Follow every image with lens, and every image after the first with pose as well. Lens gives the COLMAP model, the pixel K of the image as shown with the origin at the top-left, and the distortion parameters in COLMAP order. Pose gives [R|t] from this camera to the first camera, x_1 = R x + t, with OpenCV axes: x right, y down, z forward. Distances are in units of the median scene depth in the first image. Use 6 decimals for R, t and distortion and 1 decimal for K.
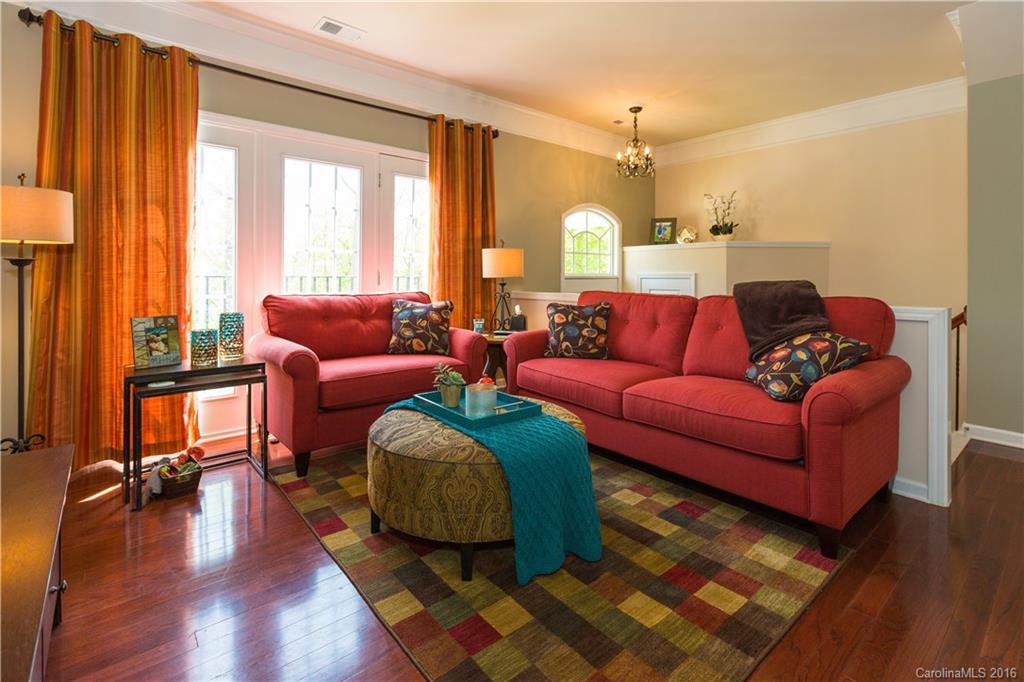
lens RADIAL K [[475.8, 0, 510.7], [0, 475.8, 274.6], [0, 0, 1]] dist [0.002595, 0.000296]
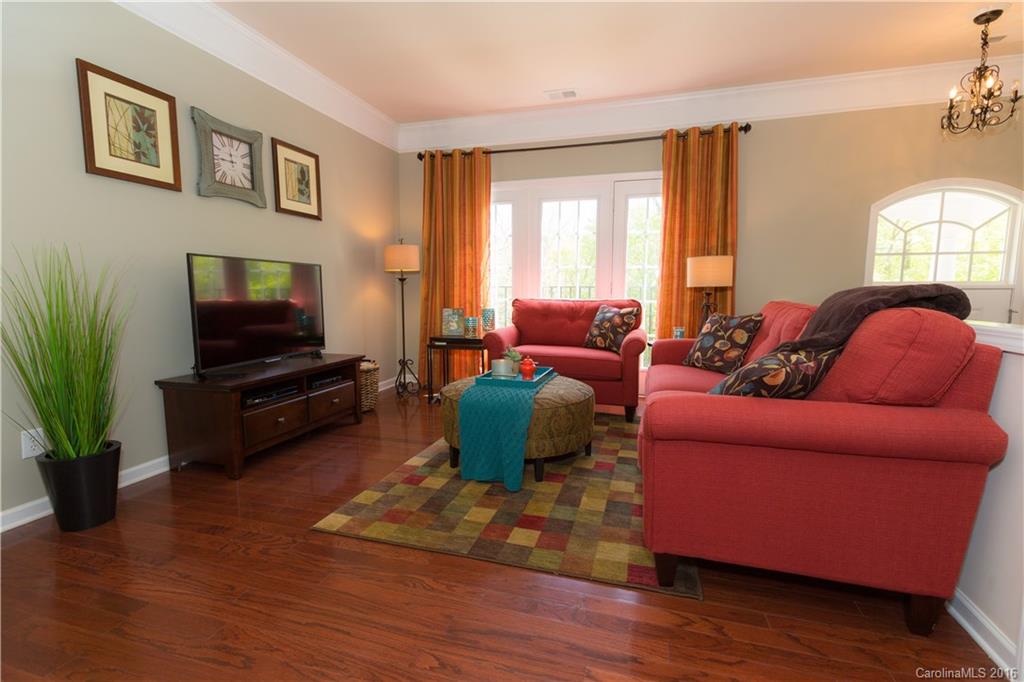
lens RADIAL K [[459.2, 0, 512.0], [0, 459.2, 341.0], [0, 0, 1]] dist [0.001717, 0.000080]
pose [[0.549783, 0.089595, -0.830488, 0.663557], [0.001643, 0.994113, 0.108335, 0.016875], [0.835306, -0.060925, 0.546400, 0.166429]]
